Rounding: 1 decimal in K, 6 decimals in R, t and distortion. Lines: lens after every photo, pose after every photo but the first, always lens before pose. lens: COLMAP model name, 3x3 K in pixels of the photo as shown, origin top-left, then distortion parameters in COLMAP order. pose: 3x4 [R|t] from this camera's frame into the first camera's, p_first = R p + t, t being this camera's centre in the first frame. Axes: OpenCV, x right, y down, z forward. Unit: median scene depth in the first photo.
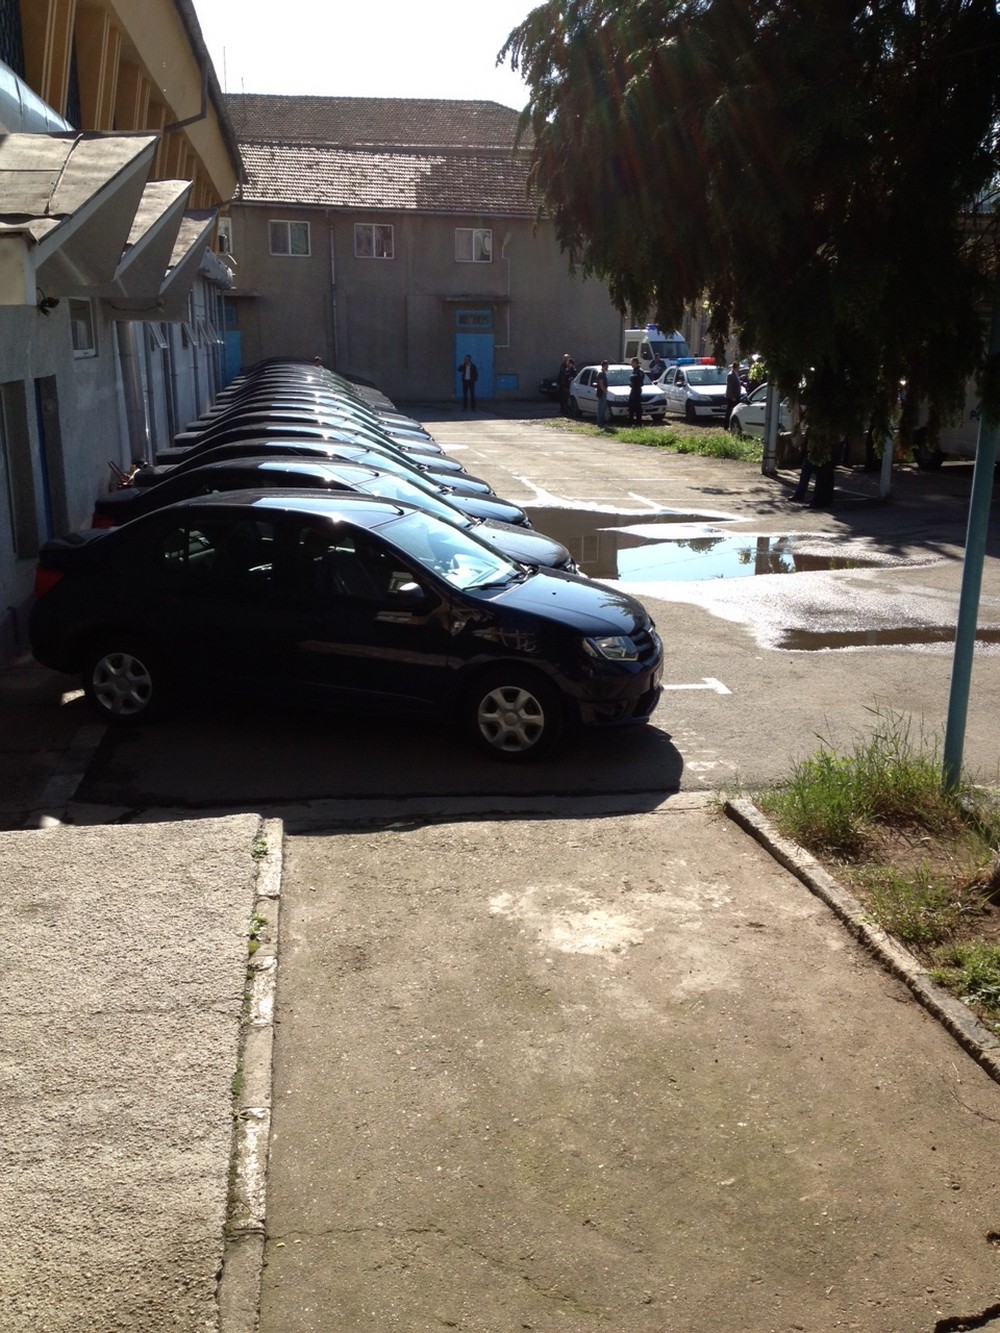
lens RADIAL K [[1336.5, 0, 500.0], [0, 1336.5, 666.5], [0, 0, 1]] dist [0.244616, -0.471553]
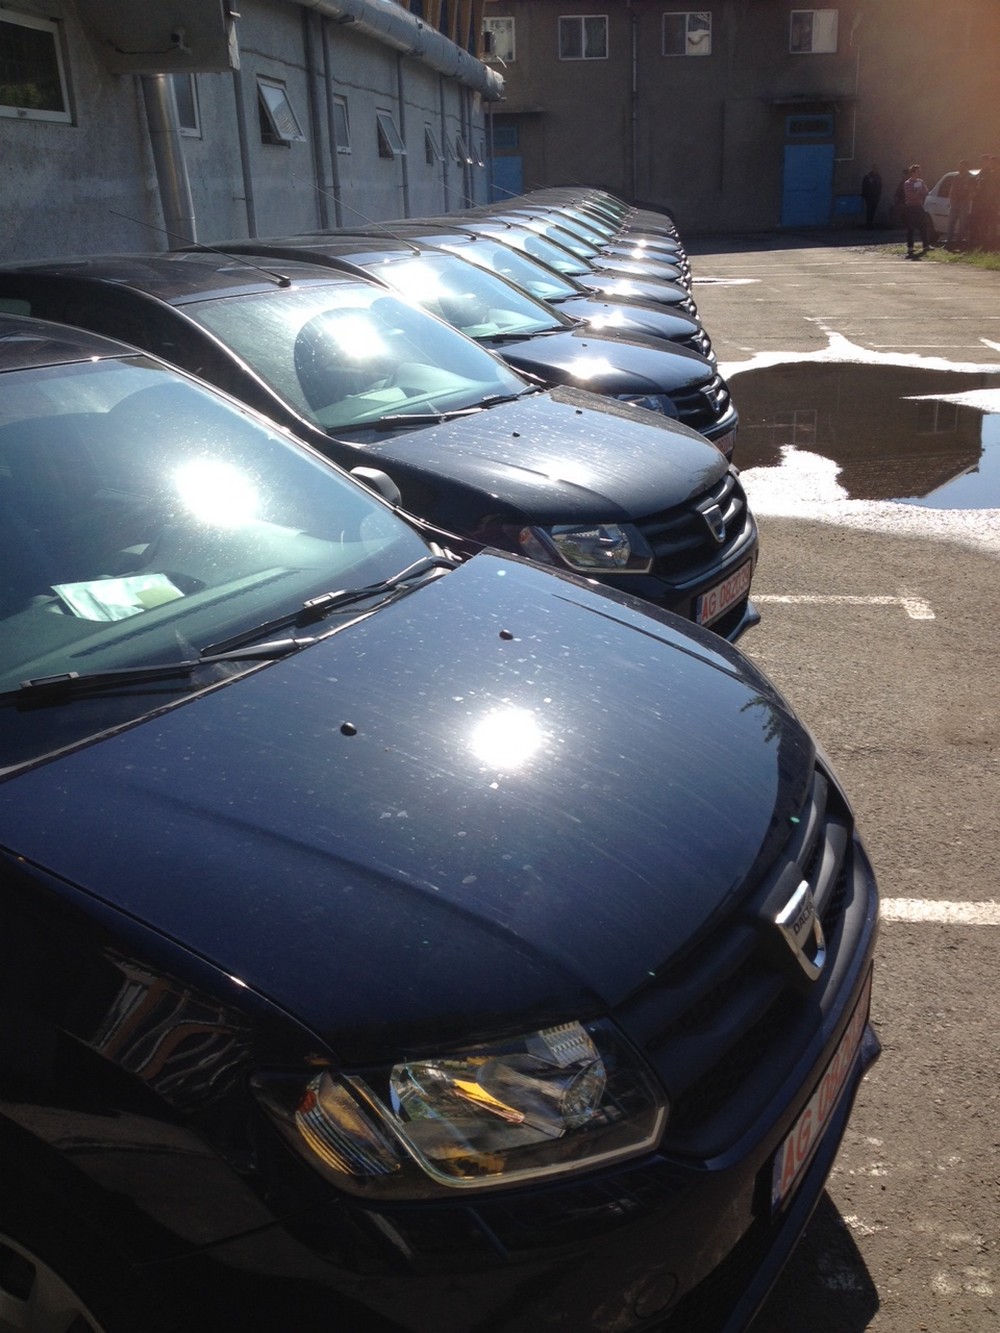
lens RADIAL K [[1336.5, 0, 500.0], [0, 1336.5, 666.5], [0, 0, 1]] dist [0.244616, -0.471553]
pose [[0.967676, 0.047315, -0.247719, 0.032427], [-0.022639, 0.994575, 0.101531, -0.023717], [0.251179, -0.092641, 0.963497, 0.207883]]
